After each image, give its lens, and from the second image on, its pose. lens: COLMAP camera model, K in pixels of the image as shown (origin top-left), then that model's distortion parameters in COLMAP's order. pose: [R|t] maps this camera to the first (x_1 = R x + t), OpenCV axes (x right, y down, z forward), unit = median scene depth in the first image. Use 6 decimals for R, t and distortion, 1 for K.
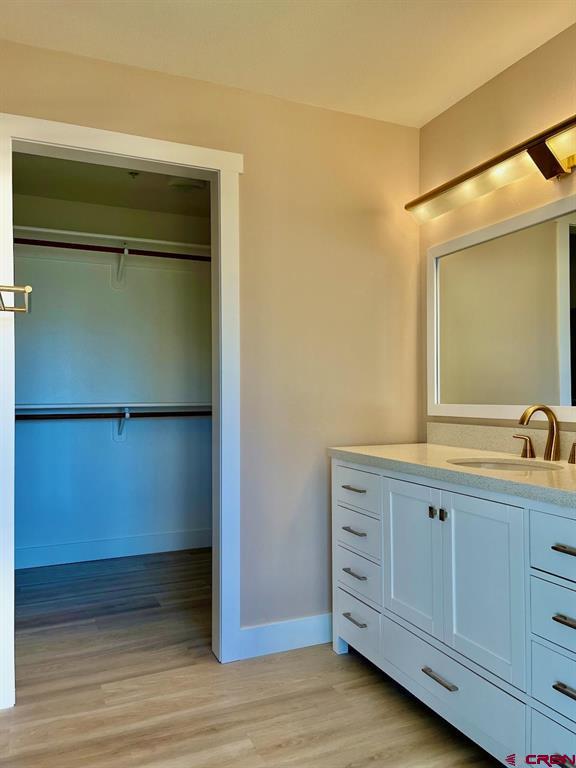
lens RADIAL K [[586.9, 0, 288.0], [0, 586.9, 384.0], [0, 0, 1]] dist [0.093146, -0.134910]
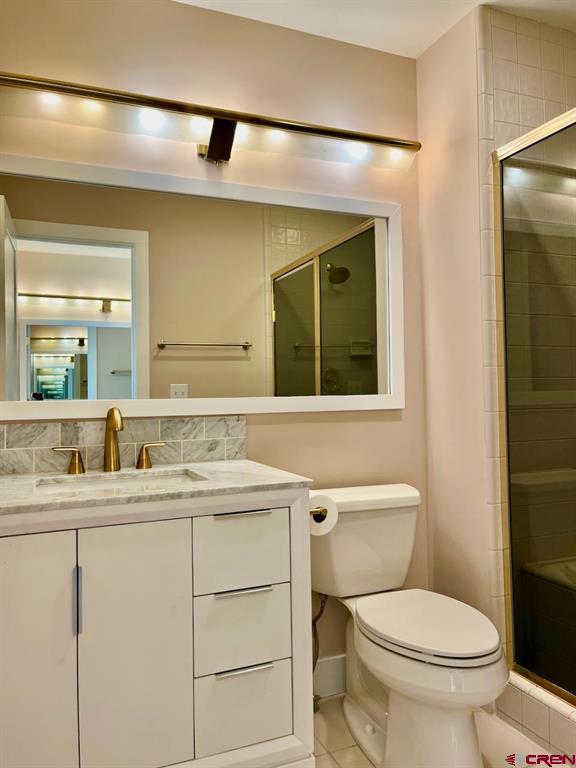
lens RADIAL K [[586.9, 0, 288.0], [0, 586.9, 384.0], [0, 0, 1]] dist [0.093146, -0.134910]
pose [[0.026730, 0.013870, 0.999546, -0.337355], [0.003868, 0.999895, -0.013978, 0.012686], [-0.999635, 0.004240, 0.026674, 0.601648]]
